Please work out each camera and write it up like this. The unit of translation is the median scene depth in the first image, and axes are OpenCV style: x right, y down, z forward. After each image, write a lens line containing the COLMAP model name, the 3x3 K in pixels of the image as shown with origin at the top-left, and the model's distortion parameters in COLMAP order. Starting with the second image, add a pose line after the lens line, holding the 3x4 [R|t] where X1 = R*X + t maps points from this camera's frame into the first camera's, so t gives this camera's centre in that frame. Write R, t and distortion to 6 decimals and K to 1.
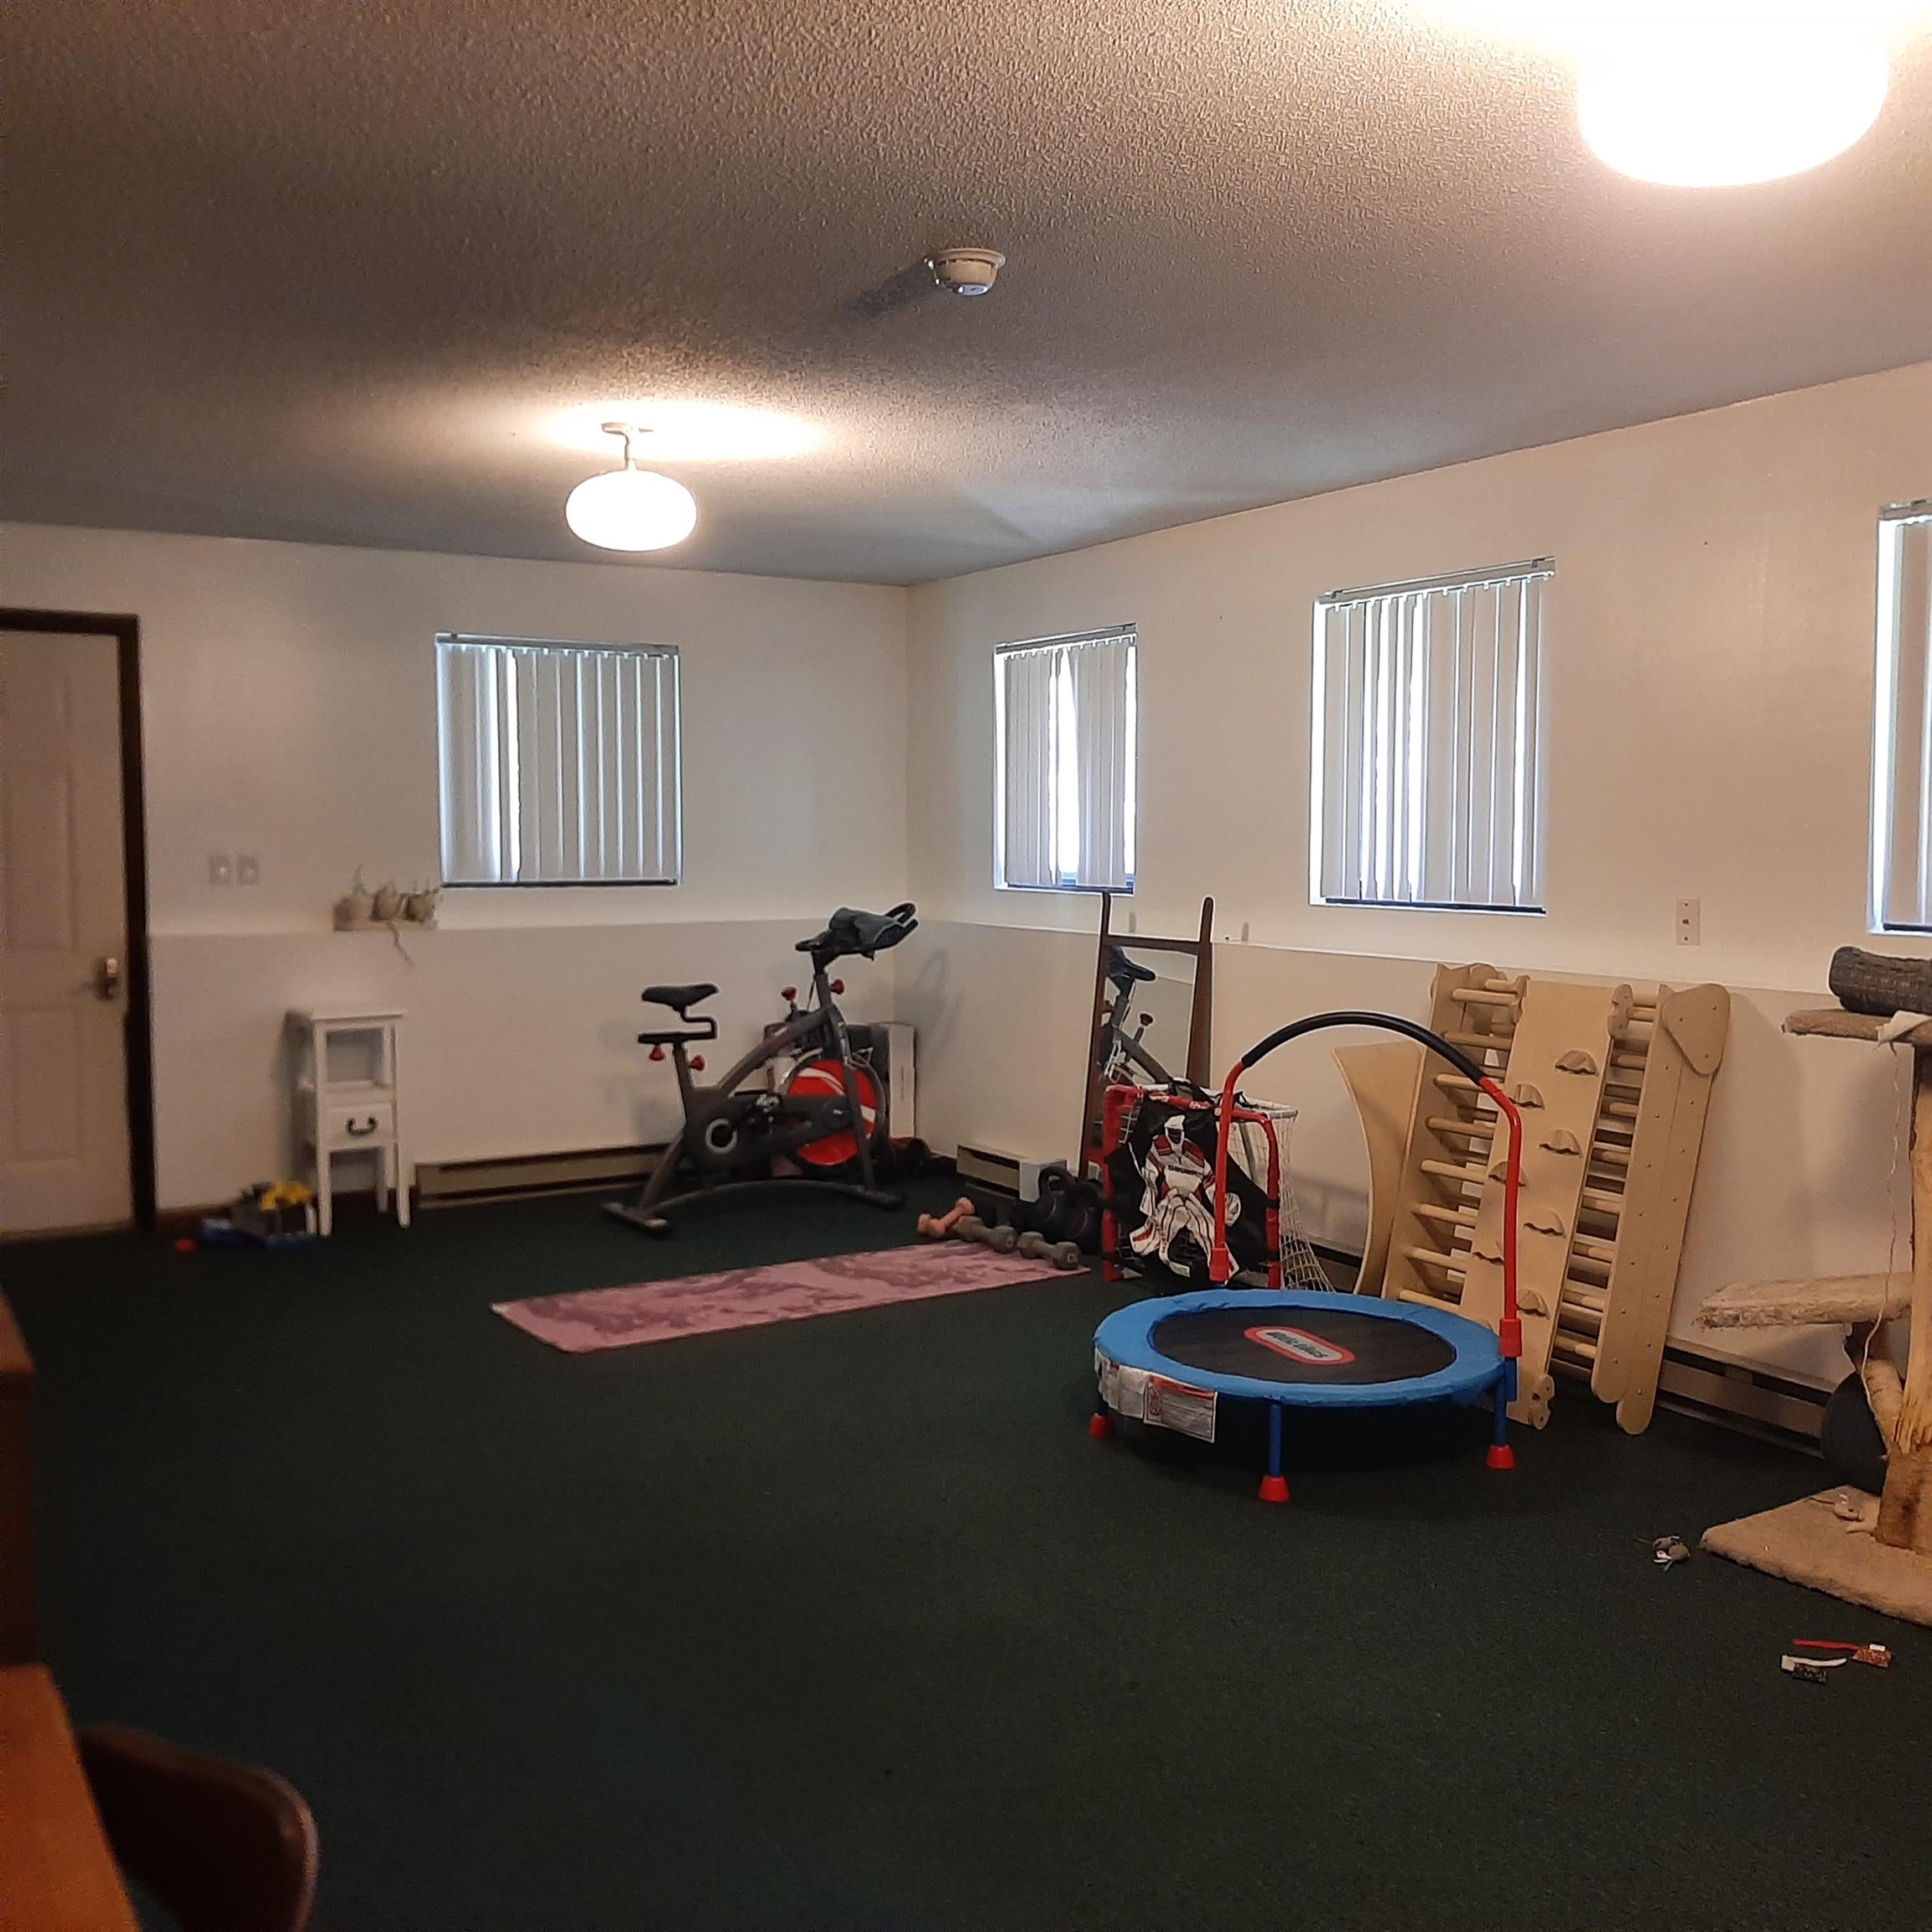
lens RADIAL K [[2030.4, 0, 1042.6], [0, 2030.4, 973.9], [0, 0, 1]] dist [0.206230, -0.566509]
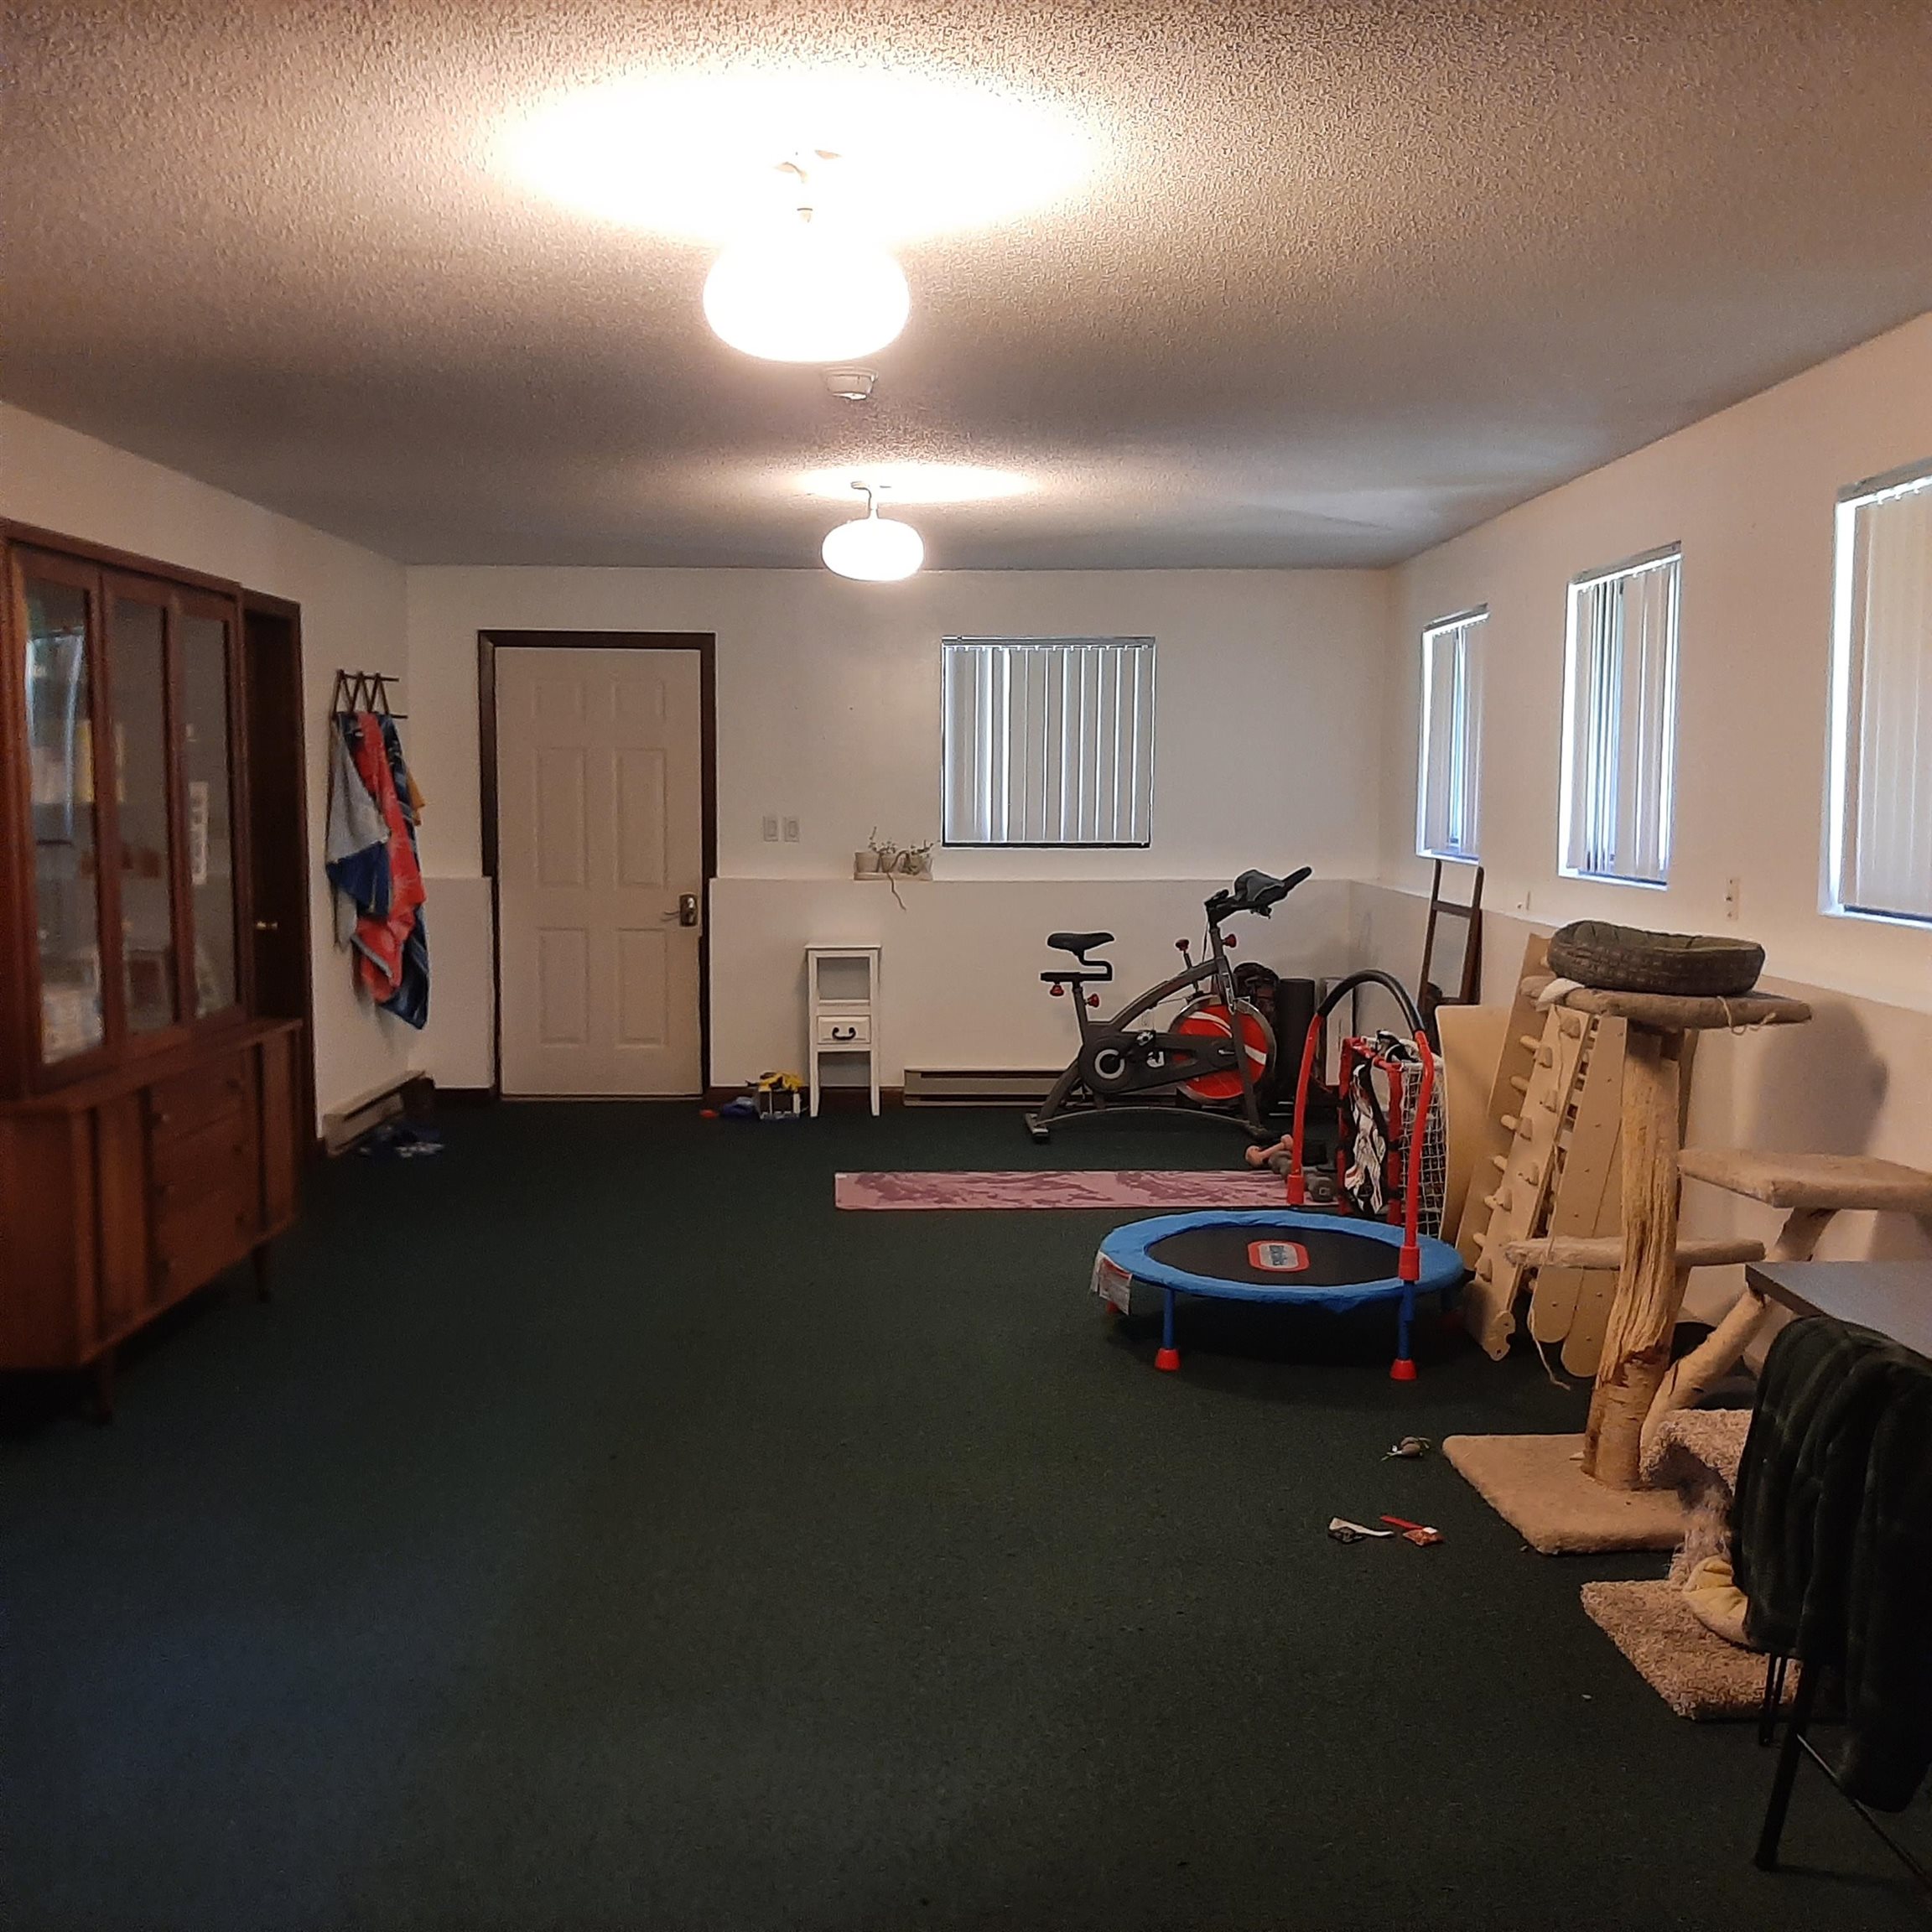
lens RADIAL K [[2035.4, 0, 943.1], [0, 2035.4, 981.1], [0, 0, 1]] dist [0.154233, -0.364774]
pose [[0.869873, 0.051159, -0.490616, 0.327854], [-0.040631, 0.998659, 0.032095, -0.001068], [0.491600, -0.007984, 0.870784, -0.055980]]
